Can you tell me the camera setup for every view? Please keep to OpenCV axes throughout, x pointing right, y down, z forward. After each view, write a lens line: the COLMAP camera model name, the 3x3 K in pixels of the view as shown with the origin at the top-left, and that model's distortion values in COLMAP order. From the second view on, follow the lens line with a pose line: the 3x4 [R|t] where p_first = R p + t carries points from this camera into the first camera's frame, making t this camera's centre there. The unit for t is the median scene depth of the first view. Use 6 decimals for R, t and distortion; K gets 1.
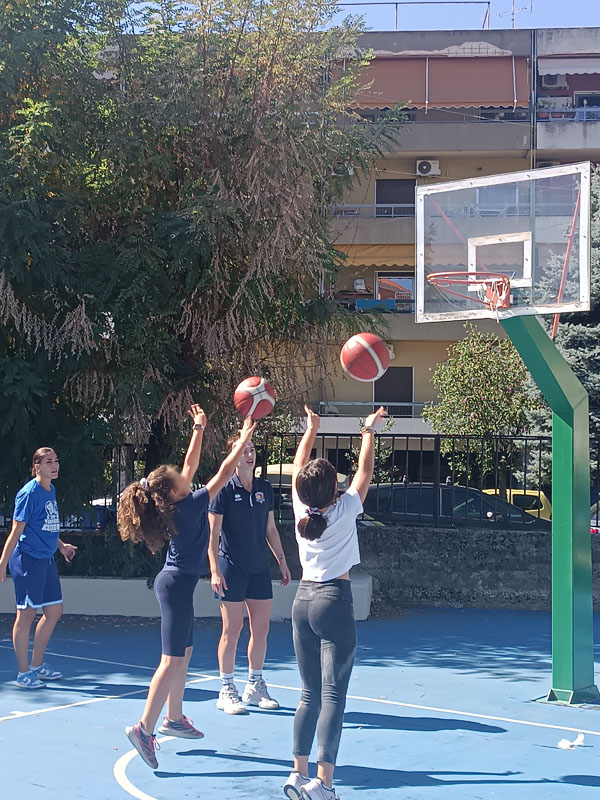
lens RADIAL K [[1240.7, 0, 300.0], [0, 1240.7, 400.0], [0, 0, 1]] dist [0.044632, -0.123353]
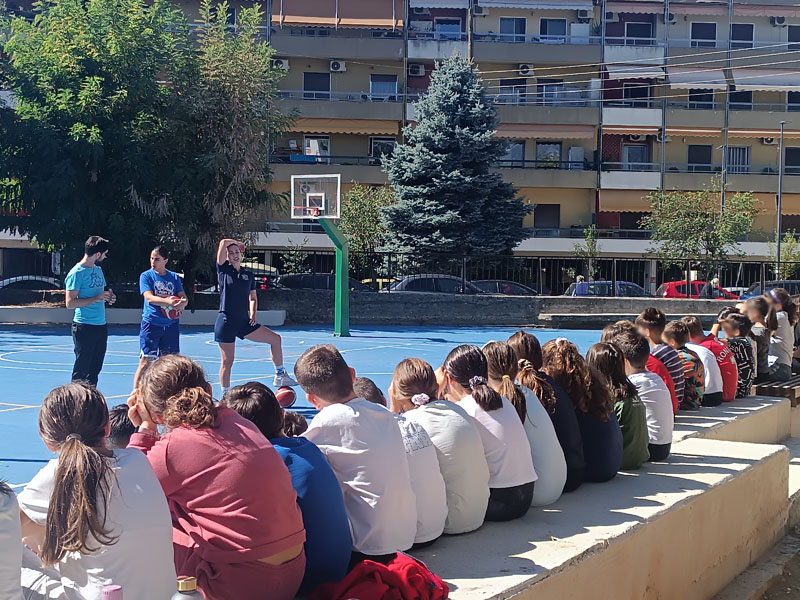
lens RADIAL K [[1021.3, 0, 398.9], [0, 1021.3, 352.8], [0, 0, 1]] dist [0.035277, -0.081090]
pose [[0.990048, -0.007170, 0.140546, -0.001214], [-0.012335, 0.990437, 0.137416, -0.025477], [-0.140187, -0.137782, 0.980492, -0.498879]]
